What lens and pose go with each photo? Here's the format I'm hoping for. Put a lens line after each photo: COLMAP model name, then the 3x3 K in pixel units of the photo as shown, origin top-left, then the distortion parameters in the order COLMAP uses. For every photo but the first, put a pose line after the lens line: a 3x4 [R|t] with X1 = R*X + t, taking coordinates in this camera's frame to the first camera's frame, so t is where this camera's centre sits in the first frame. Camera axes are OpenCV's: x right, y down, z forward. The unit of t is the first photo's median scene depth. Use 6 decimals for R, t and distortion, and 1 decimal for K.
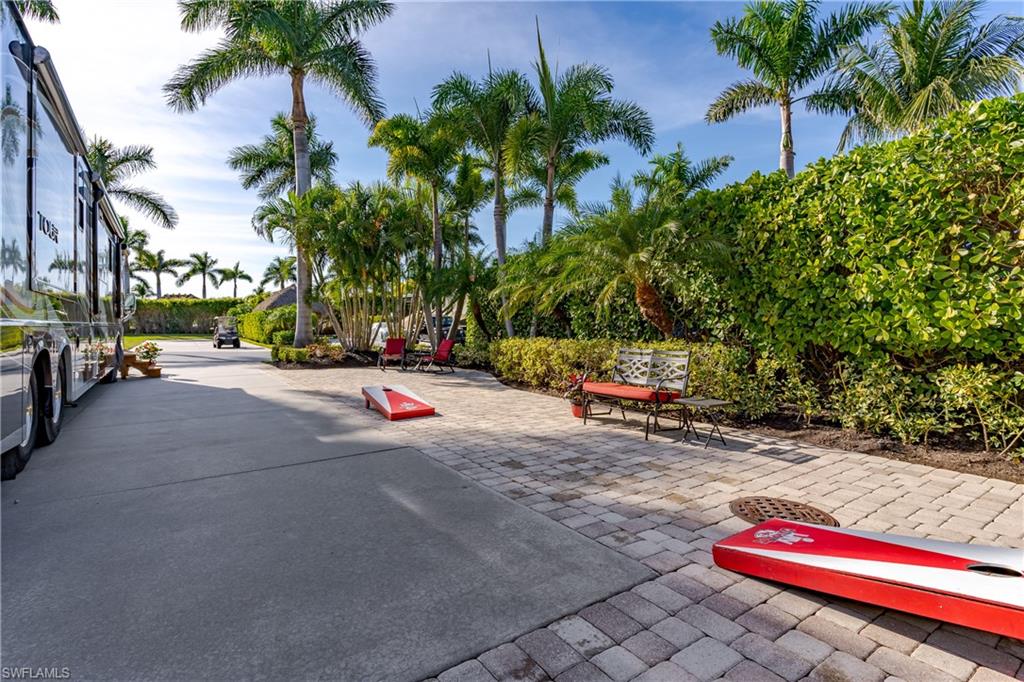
lens RADIAL K [[493.9, 0, 511.9], [0, 493.9, 319.4], [0, 0, 1]] dist [-0.024902, -0.000418]
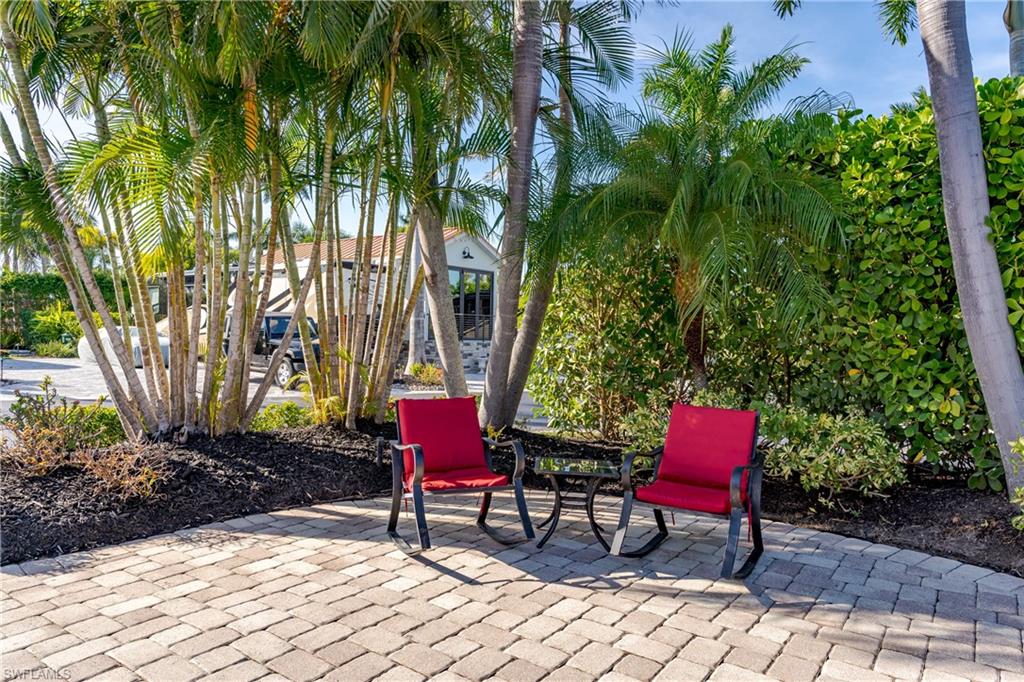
lens RADIAL K [[672.6, 0, 512.0], [0, 672.6, 341.0], [0, 0, 1]] dist [0.000263, -0.000389]
pose [[0.945927, 0.014228, 0.324068, -0.271579], [-0.020206, 0.999682, 0.015088, 0.005383], [-0.323751, -0.020821, 0.945913, 0.611572]]
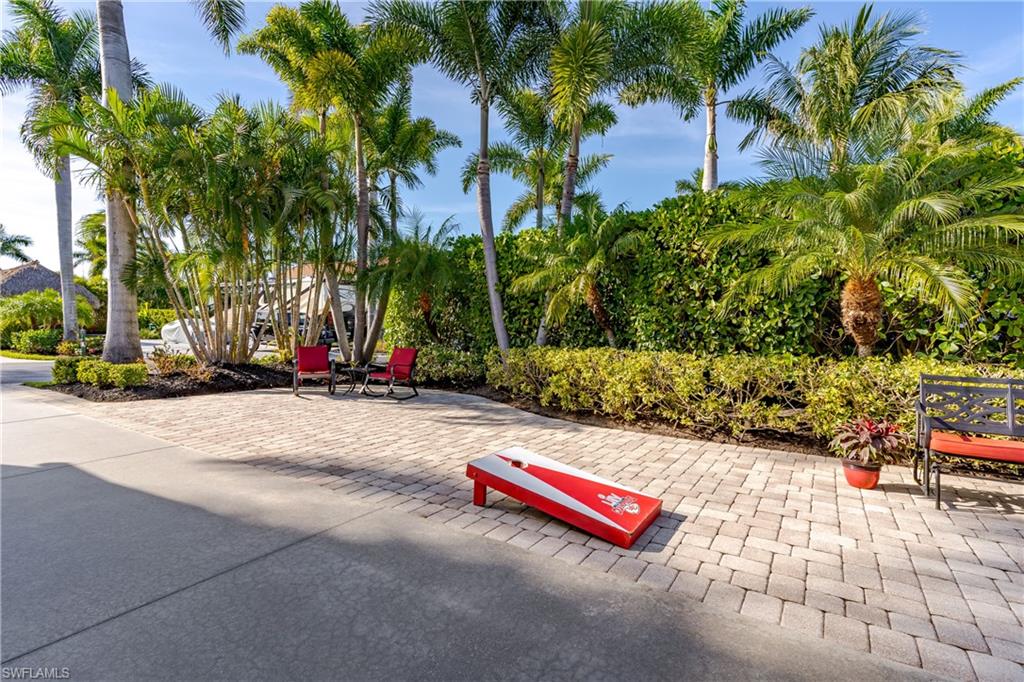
lens RADIAL K [[487.2, 0, 513.0], [0, 487.2, 340.3], [0, 0, 1]] dist [-0.000481, -0.000046]
pose [[0.923685, 0.000528, 0.383153, -0.211364], [-0.017108, 0.999059, 0.039867, -0.000035], [-0.382771, -0.043380, 0.922824, 0.263360]]
